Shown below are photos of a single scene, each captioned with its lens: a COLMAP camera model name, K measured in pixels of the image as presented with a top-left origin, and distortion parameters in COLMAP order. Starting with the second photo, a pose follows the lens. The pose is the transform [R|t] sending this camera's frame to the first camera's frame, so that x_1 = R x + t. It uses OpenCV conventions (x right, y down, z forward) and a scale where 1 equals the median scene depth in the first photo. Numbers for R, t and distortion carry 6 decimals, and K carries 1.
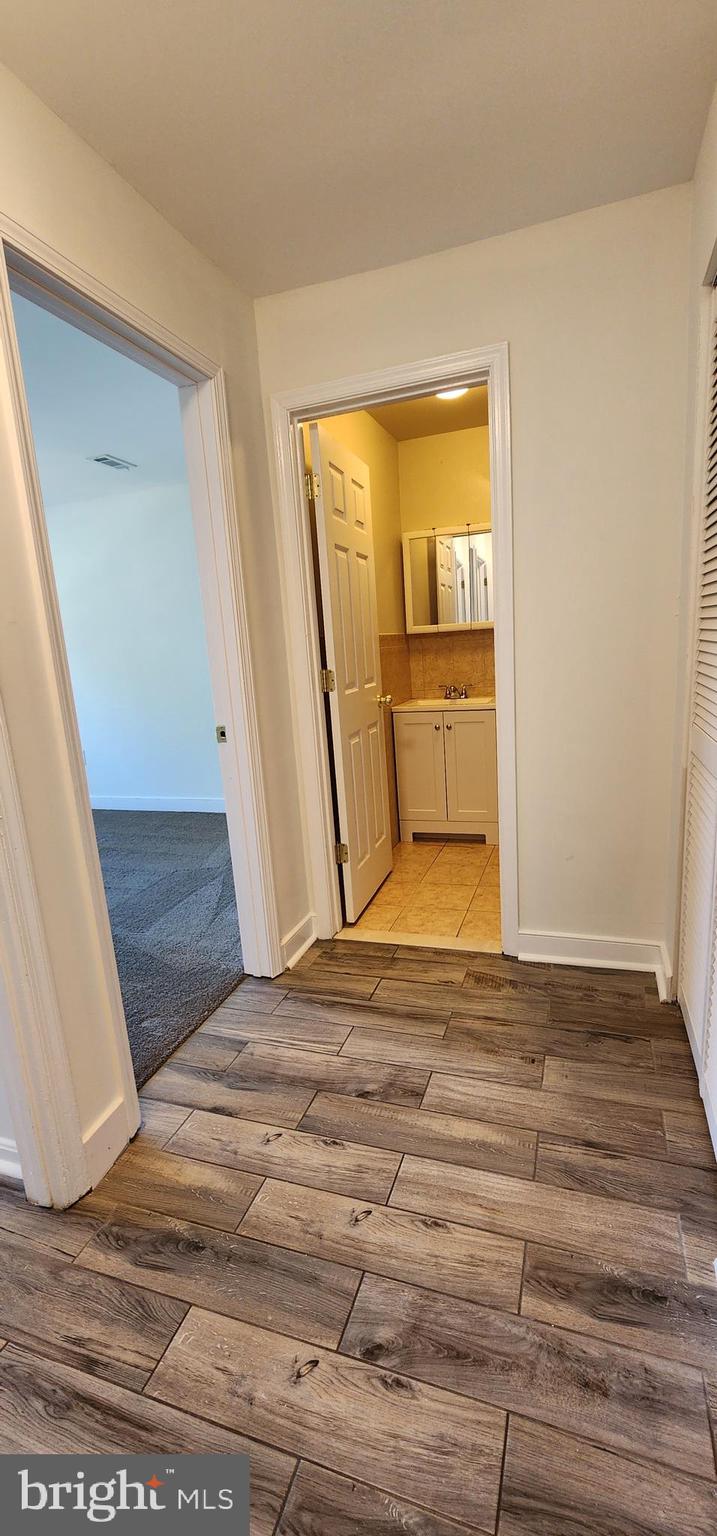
lens RADIAL K [[635.6, 0, 356.7], [0, 635.6, 772.6], [0, 0, 1]] dist [-0.001426, 0.000201]
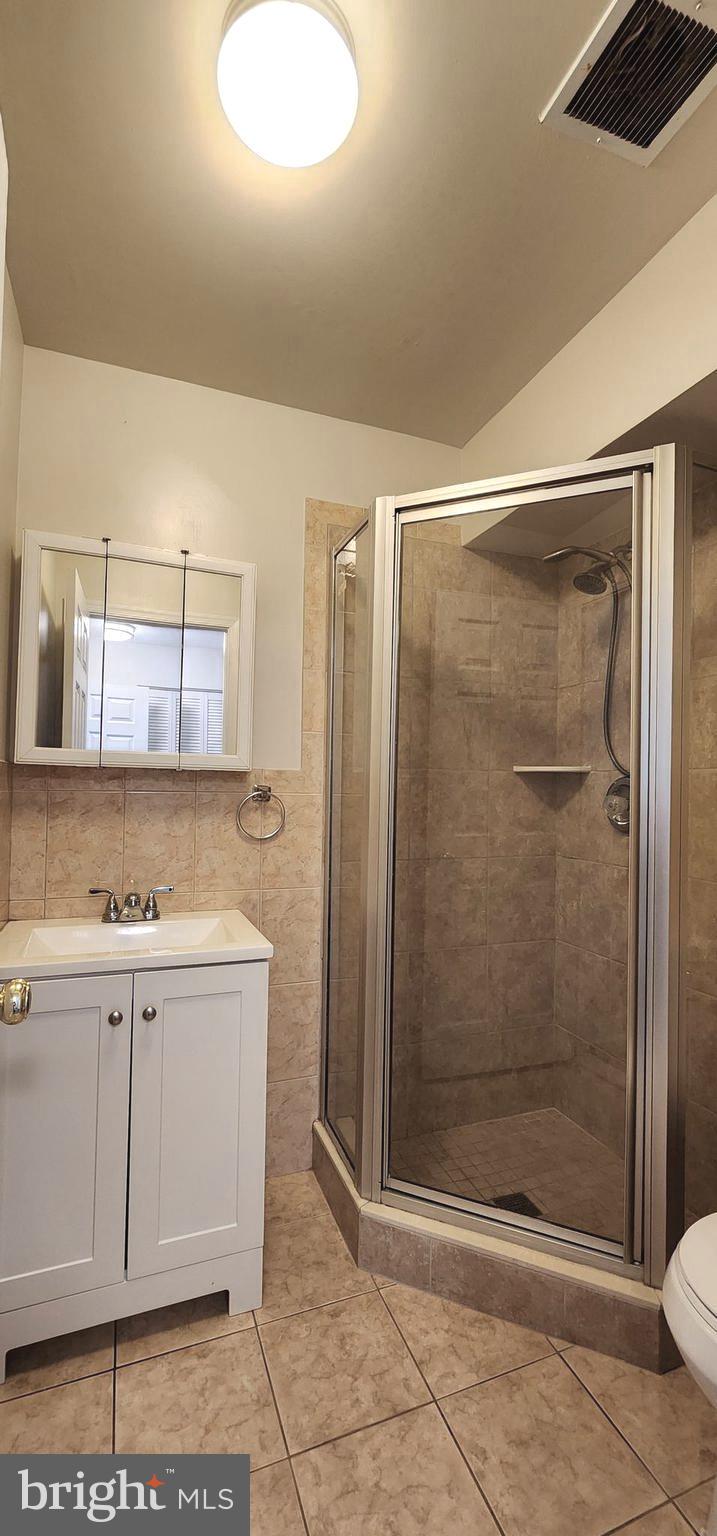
lens RADIAL K [[635.6, 0, 356.7], [0, 635.6, 772.6], [0, 0, 1]] dist [-0.001426, 0.000201]
pose [[0.760590, 0.099644, 0.641540, -0.015860], [0.057733, 0.973857, -0.219705, -0.114220], [-0.646660, 0.204143, 0.734953, 0.580686]]
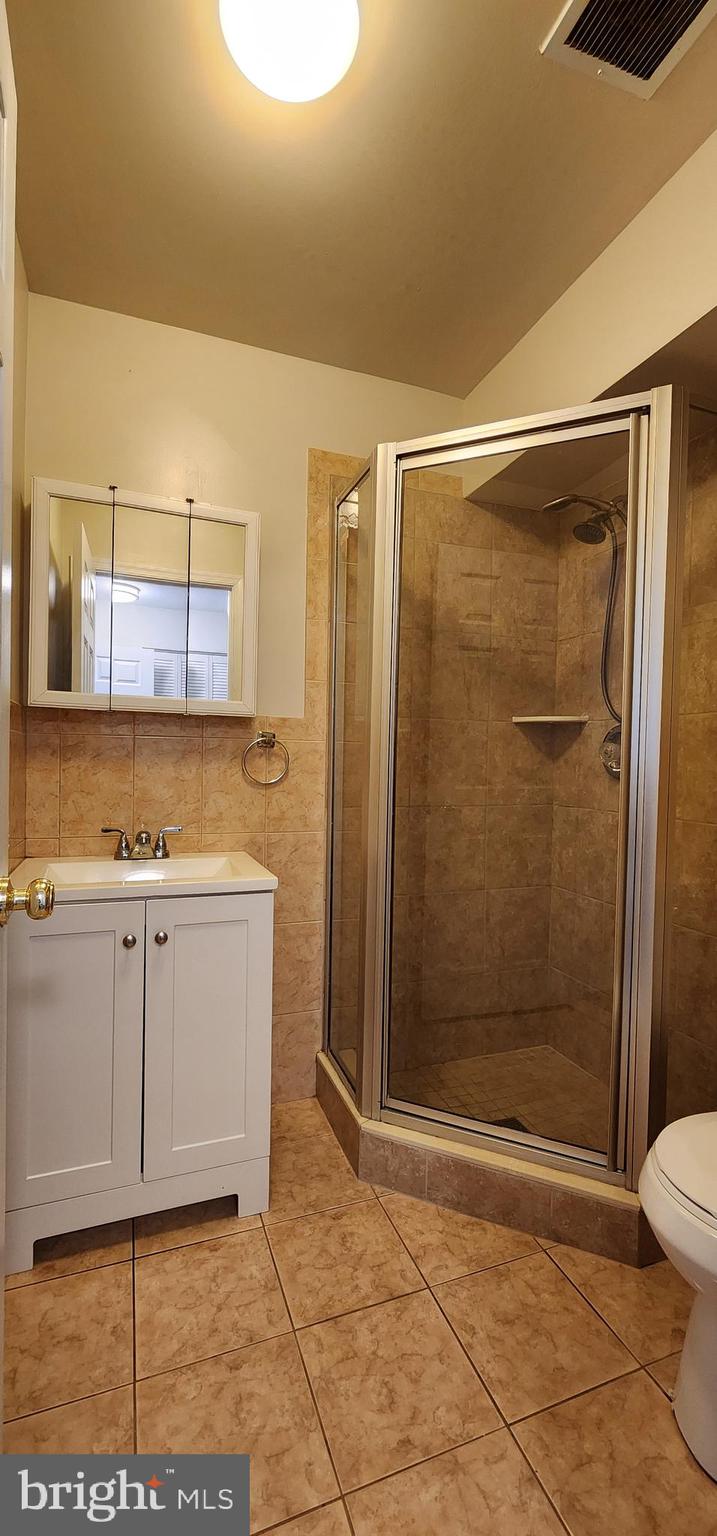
lens RADIAL K [[635.6, 0, 356.7], [0, 635.6, 772.6], [0, 0, 1]] dist [-0.001426, 0.000201]
pose [[0.765332, 0.074377, 0.639324, -0.021787], [0.054970, 0.982118, -0.180061, -0.089734], [-0.641284, 0.172950, 0.747558, 0.572273]]
